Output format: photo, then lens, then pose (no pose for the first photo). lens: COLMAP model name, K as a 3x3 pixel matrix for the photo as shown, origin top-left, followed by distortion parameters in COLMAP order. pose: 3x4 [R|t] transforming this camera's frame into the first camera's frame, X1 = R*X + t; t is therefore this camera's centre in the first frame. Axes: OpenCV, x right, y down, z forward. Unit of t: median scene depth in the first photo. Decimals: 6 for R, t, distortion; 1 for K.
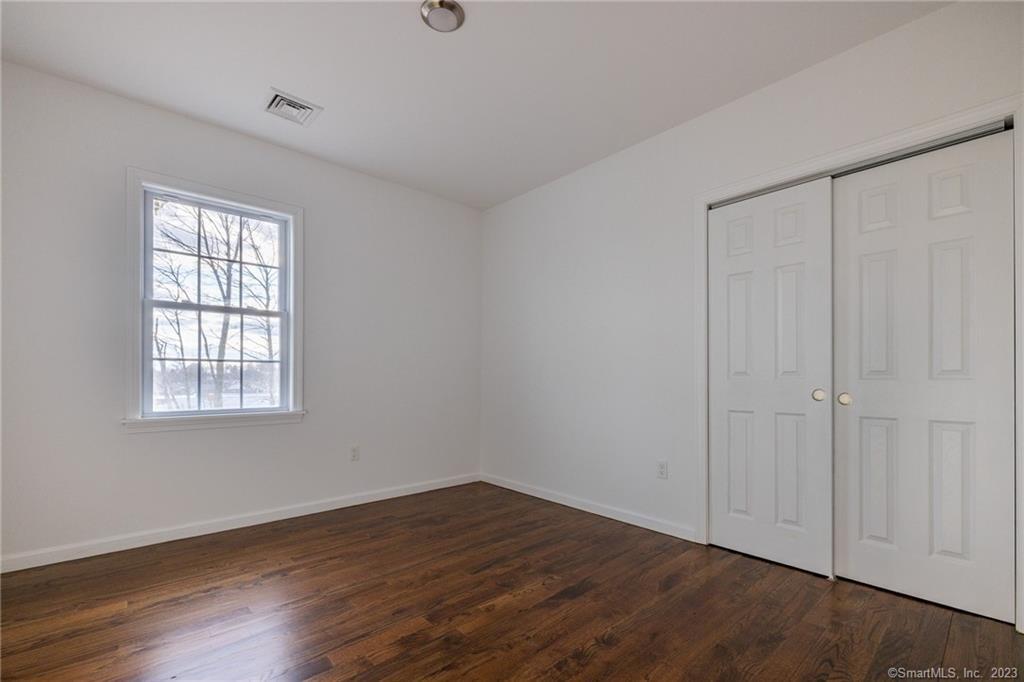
lens RADIAL K [[441.9, 0, 506.9], [0, 441.9, 371.6], [0, 0, 1]] dist [-0.000098, -0.000052]
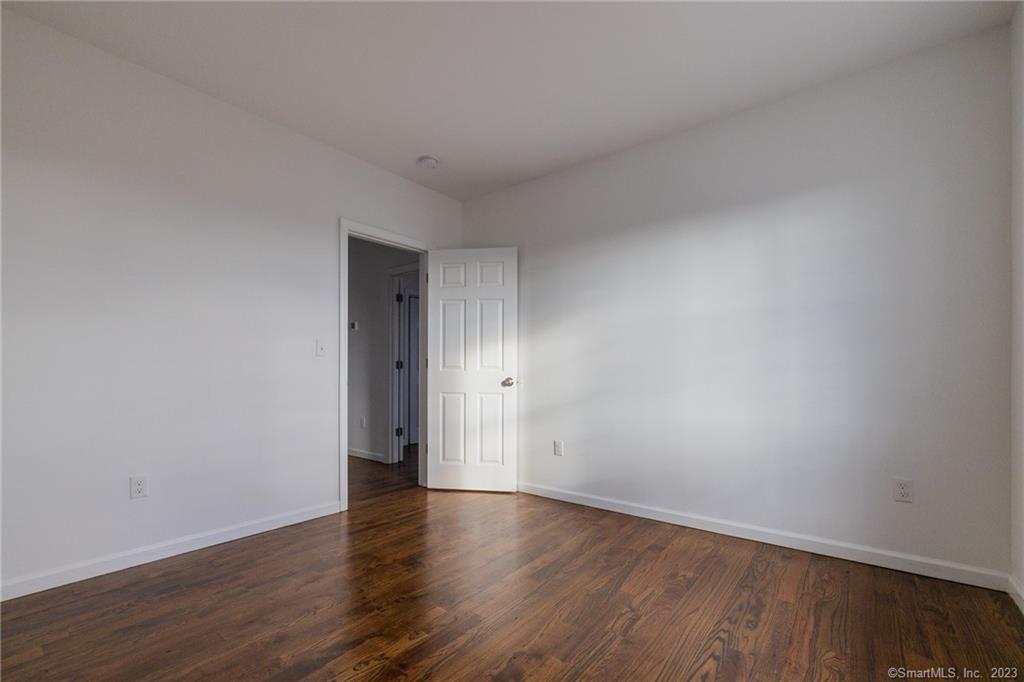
lens RADIAL K [[441.9, 0, 506.9], [0, 441.9, 371.6], [0, 0, 1]] dist [-0.000098, -0.000052]
pose [[-0.985626, -0.002336, -0.168927, -0.058640], [-0.000916, 0.999964, -0.008478, 0.014385], [0.168941, -0.008201, -0.985592, 1.586090]]
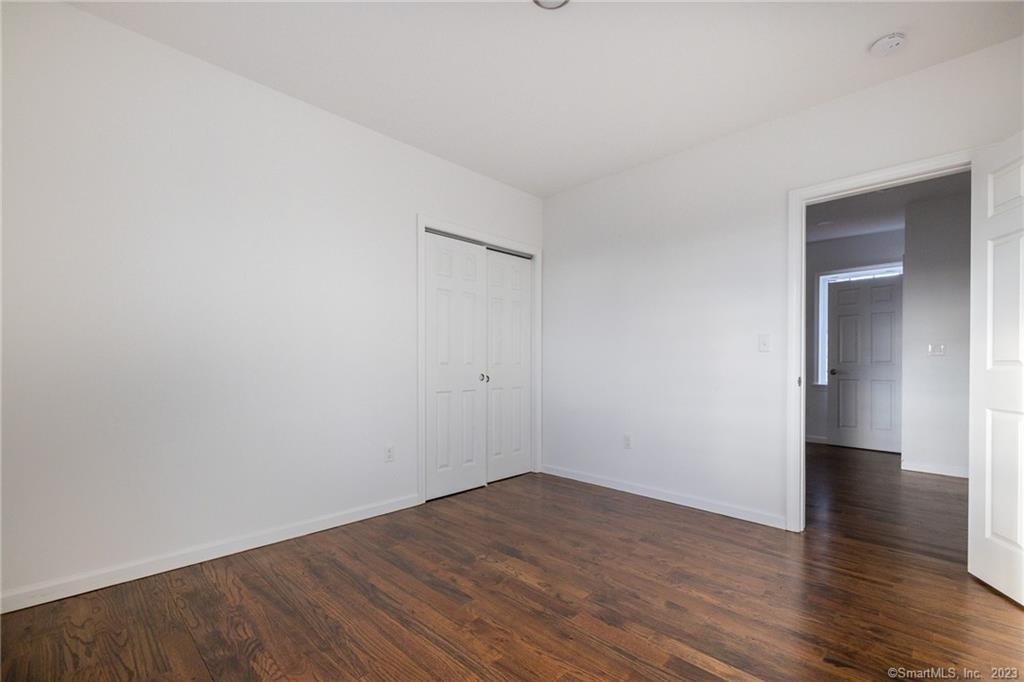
lens RADIAL K [[446.8, 0, 518.5], [0, 446.8, 360.3], [0, 0, 1]] dist [-0.001741, -0.000081]
pose [[-0.070585, 0.003742, 0.997499, -0.932235], [-0.013880, 0.999892, -0.004733, -0.003227], [-0.997409, -0.014180, -0.070525, 0.957306]]
